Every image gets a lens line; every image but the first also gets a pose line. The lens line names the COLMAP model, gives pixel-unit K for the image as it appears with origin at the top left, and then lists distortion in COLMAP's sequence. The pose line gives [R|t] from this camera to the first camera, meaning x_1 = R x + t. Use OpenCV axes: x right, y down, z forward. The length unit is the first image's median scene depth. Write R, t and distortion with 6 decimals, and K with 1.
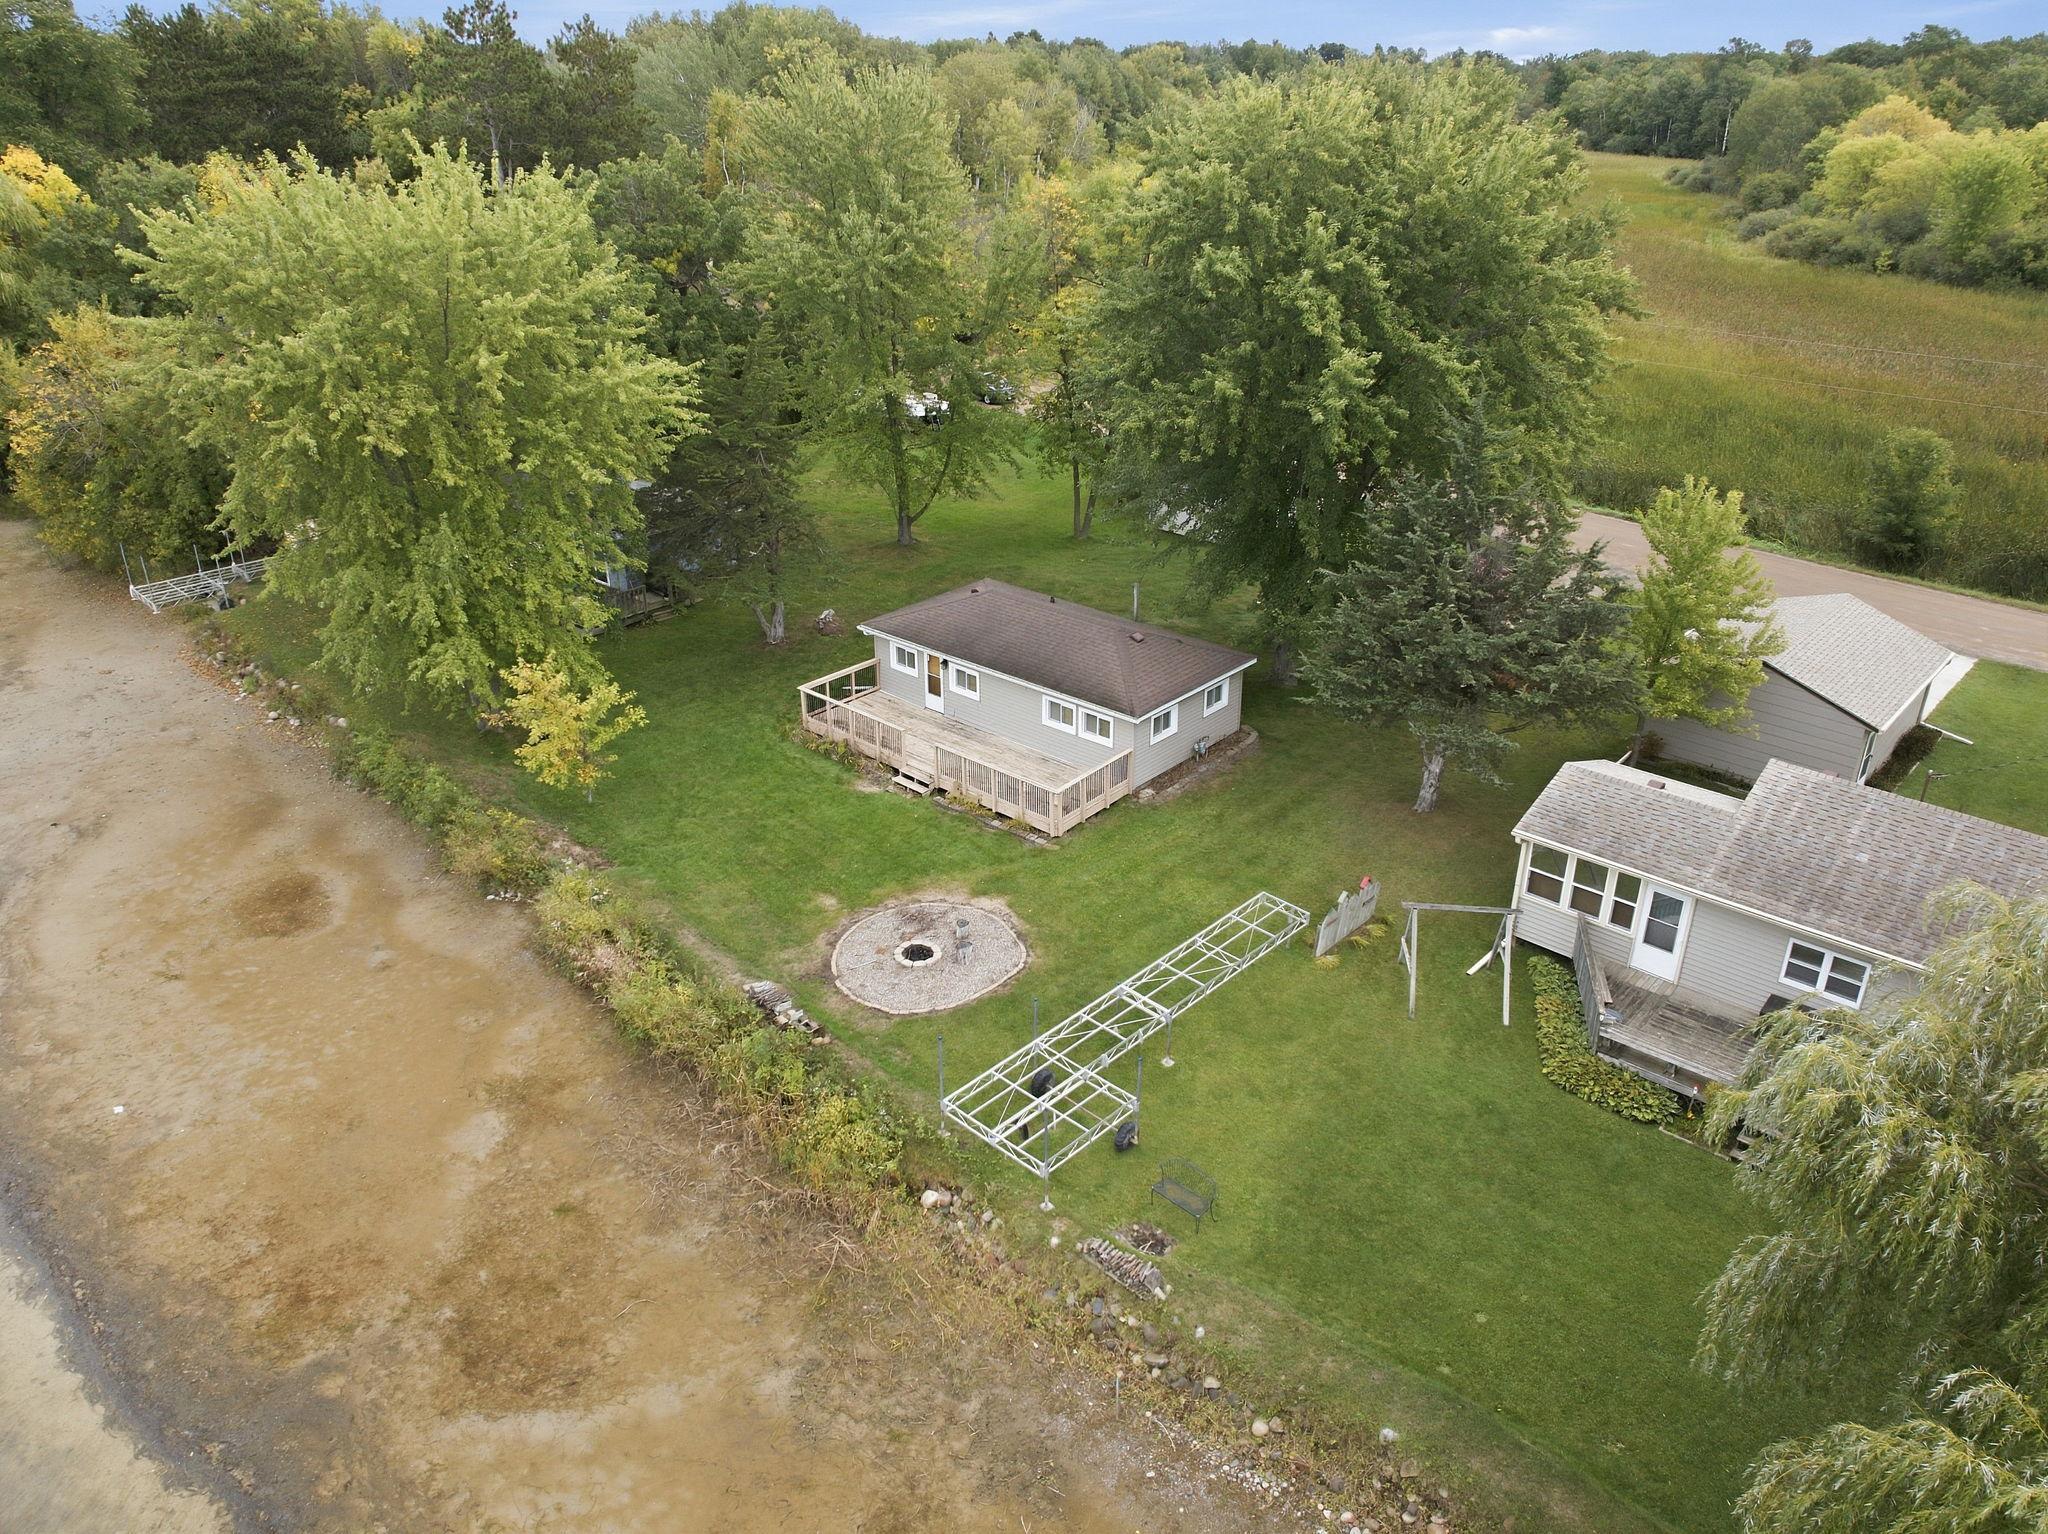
lens RADIAL K [[1436.3, 0, 1024.0], [0, 1436.3, 767.0], [0, 0, 1]] dist [-0.042407, 0.004310]
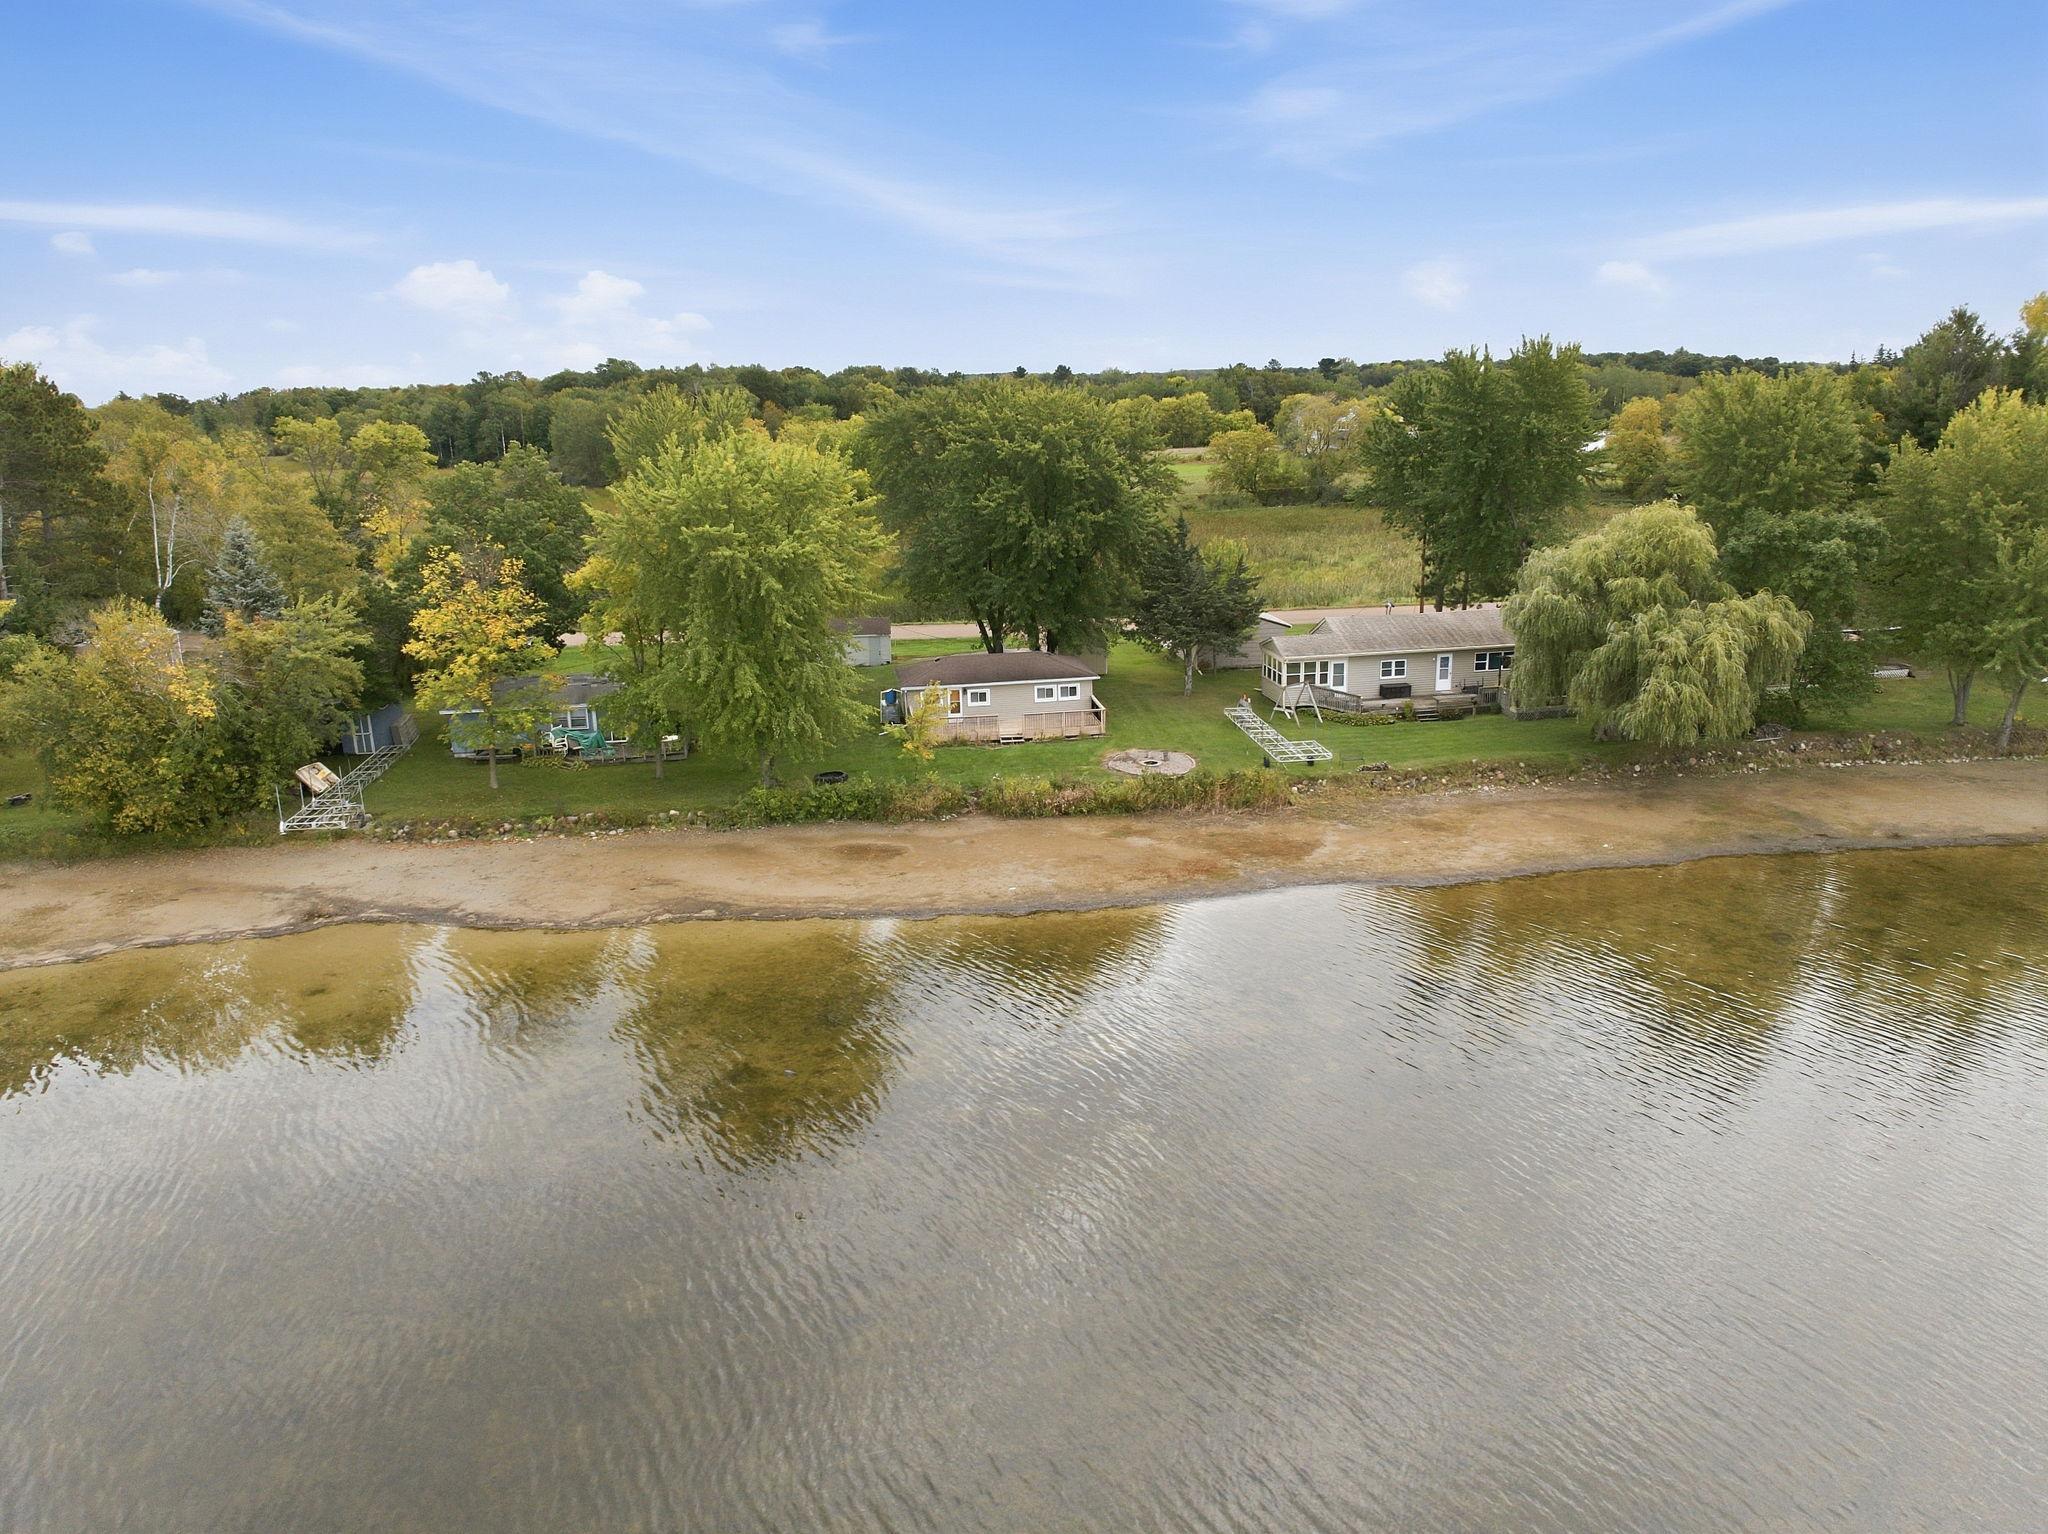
lens RADIAL K [[1436.3, 0, 1024.0], [0, 1436.3, 767.0], [0, 0, 1]] dist [-0.042407, 0.004310]
pose [[0.635973, -0.213751, 0.741518, -1.779035], [0.362009, 0.931226, -0.042045, 0.155859], [-0.681534, 0.295175, 0.669614, -0.306208]]
